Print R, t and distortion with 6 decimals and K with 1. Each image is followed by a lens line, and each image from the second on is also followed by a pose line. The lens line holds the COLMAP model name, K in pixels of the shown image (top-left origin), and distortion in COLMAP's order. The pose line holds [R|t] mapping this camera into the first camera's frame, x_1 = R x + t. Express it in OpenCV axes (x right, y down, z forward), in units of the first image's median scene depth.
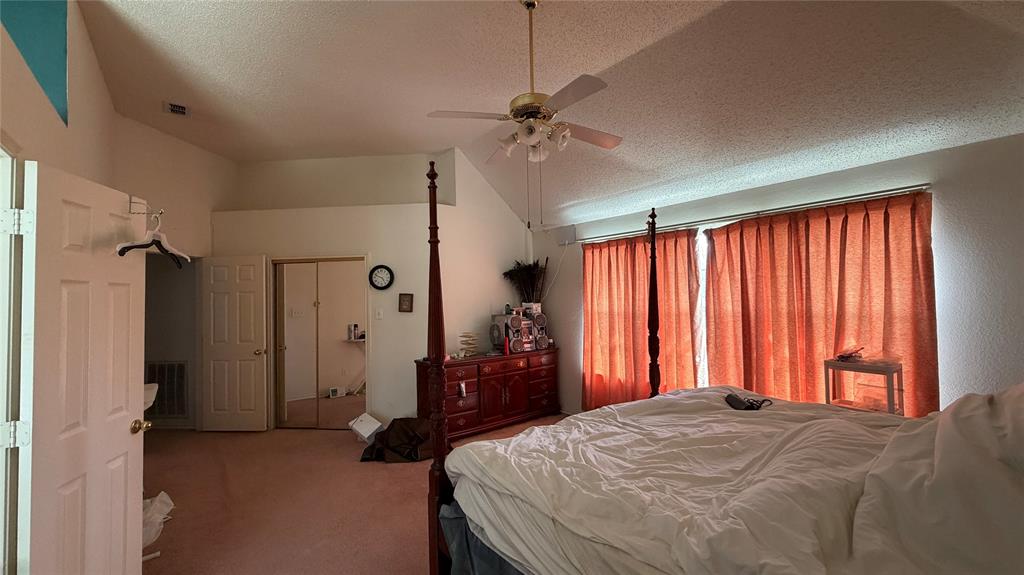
lens RADIAL K [[416.4, 0, 501.1], [0, 416.4, 285.6], [0, 0, 1]] dist [0.000052, 0.000051]
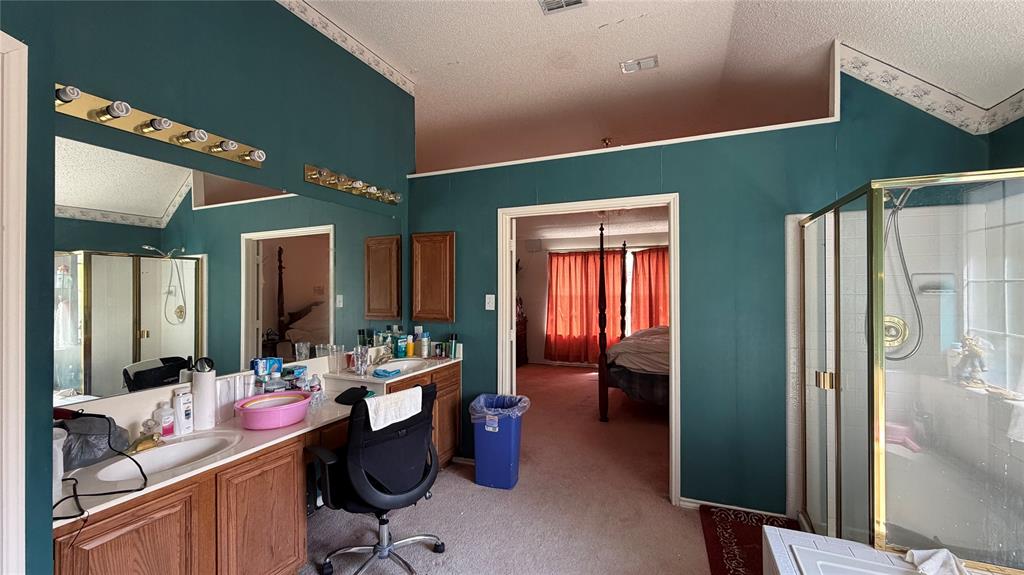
lens RADIAL K [[408.4, 0, 507.9], [0, 408.4, 286.5], [0, 0, 1]] dist [0.000114, 0.000260]
pose [[0.882664, 0.015740, 0.469740, -0.780103], [-0.025697, 0.999560, 0.014792, 0.009981], [-0.469301, -0.025128, 0.882681, -0.338117]]
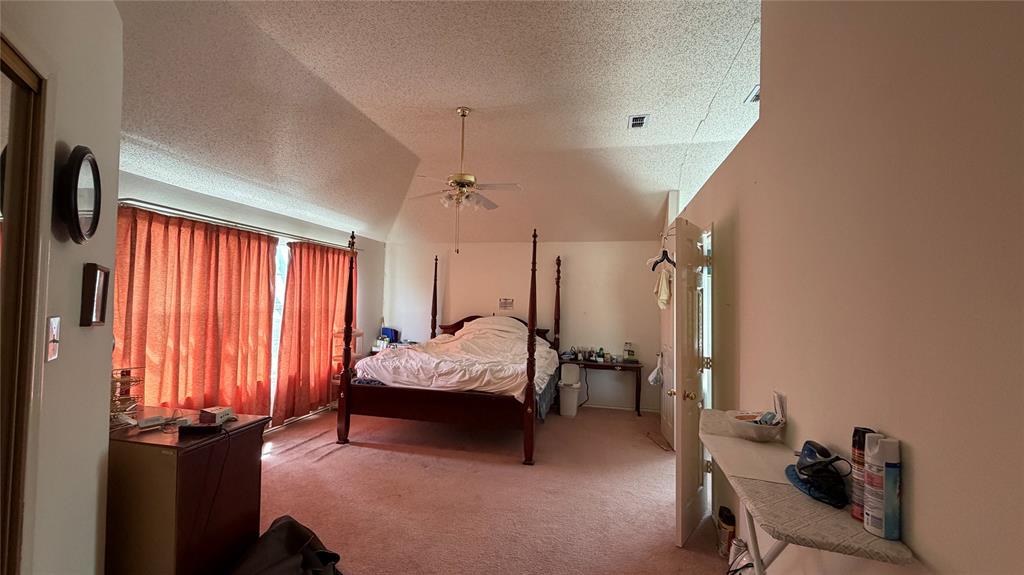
lens RADIAL K [[408.4, 0, 507.9], [0, 408.4, 286.5], [0, 0, 1]] dist [0.000114, 0.000260]
pose [[-0.614032, 0.035874, 0.788465, -0.746466], [-0.033768, 0.996858, -0.071653, 0.052738], [-0.788558, -0.070622, -0.610892, 1.073353]]
